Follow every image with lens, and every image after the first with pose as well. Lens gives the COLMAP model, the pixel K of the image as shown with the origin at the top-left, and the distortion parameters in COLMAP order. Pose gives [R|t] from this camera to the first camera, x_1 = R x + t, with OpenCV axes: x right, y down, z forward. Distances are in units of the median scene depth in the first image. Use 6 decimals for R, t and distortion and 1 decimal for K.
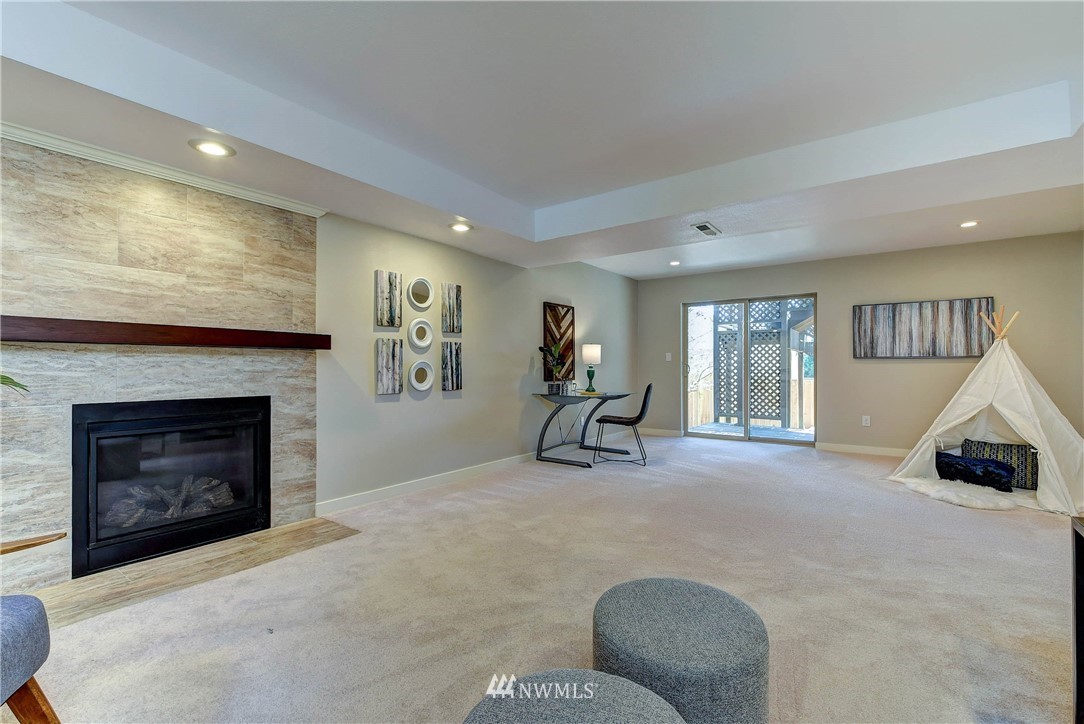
lens RADIAL K [[476.7, 0, 541.6], [0, 476.7, 364.7], [0, 0, 1]] dist [0.007505, -0.005259]
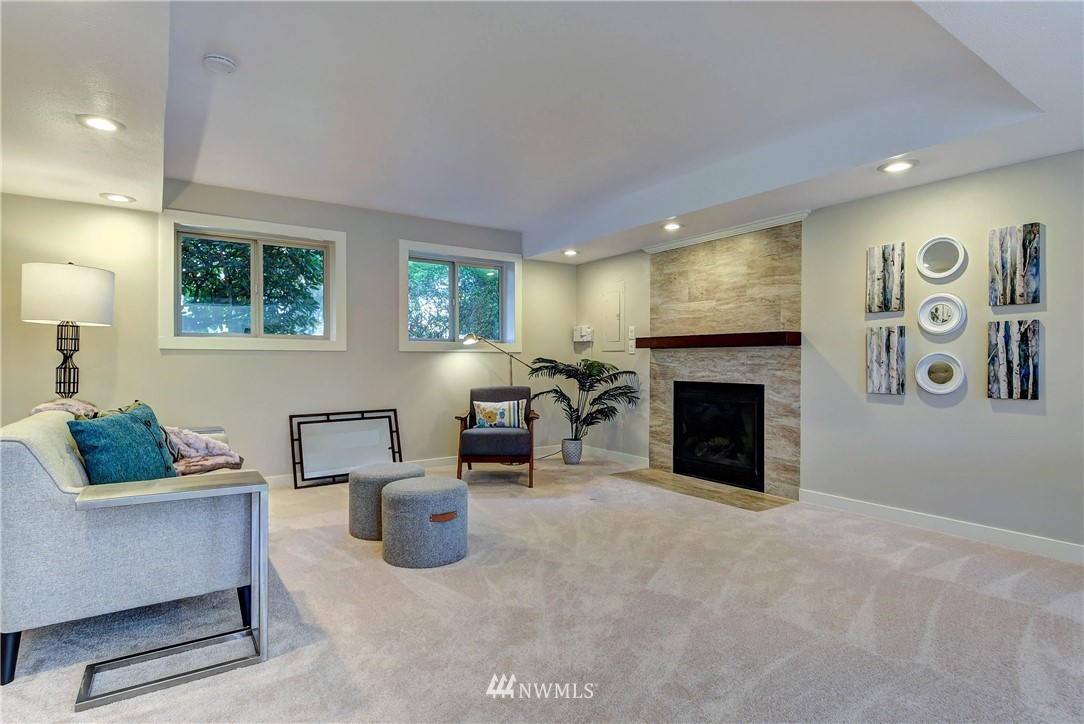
lens RADIAL K [[559.6, 0, 540.9], [0, 559.6, 362.1], [0, 0, 1]] dist [0.000578, -0.000001]
pose [[-0.327623, 0.003522, -0.944802, 0.800174], [0.005618, 0.999983, 0.001779, 0.001437], [0.944792, -0.004725, -0.327637, 0.765686]]
